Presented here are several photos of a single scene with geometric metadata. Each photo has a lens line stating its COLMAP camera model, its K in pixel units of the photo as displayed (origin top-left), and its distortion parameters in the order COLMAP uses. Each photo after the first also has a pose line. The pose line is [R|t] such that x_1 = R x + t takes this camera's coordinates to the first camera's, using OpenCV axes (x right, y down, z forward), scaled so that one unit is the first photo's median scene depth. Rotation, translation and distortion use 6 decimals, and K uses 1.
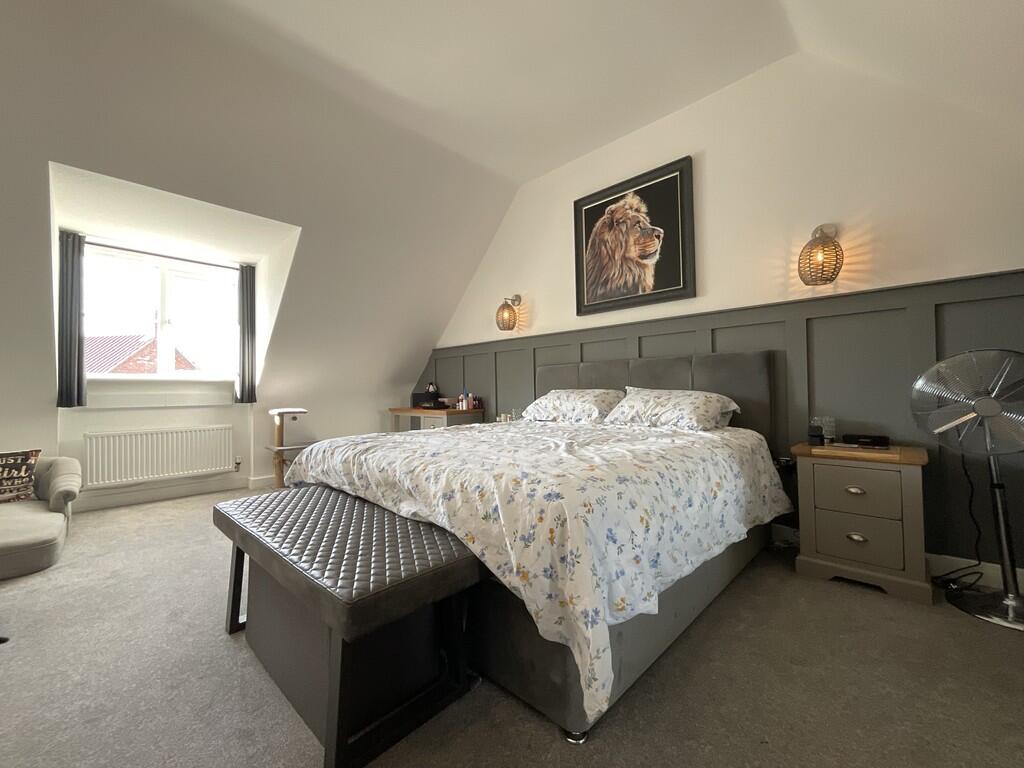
lens RADIAL K [[414.0, 0, 511.6], [0, 414.0, 385.3], [0, 0, 1]] dist [0.000278, -0.000692]
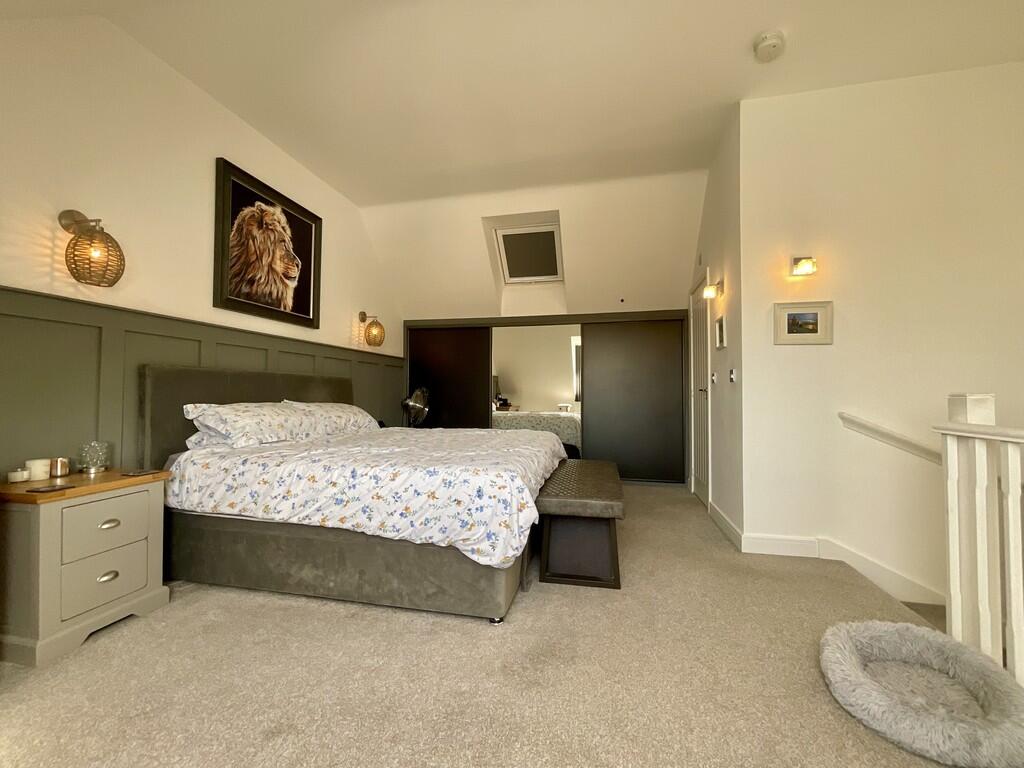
lens RADIAL K [[414.0, 0, 512.8], [0, 414.0, 384.9], [0, 0, 1]] dist [0.000278, -0.000692]
pose [[-0.507334, 0.031421, 0.861176, -0.852959], [-0.006890, 0.999155, -0.040515, 0.003986], [-0.861722, -0.026488, -0.506689, 1.008171]]
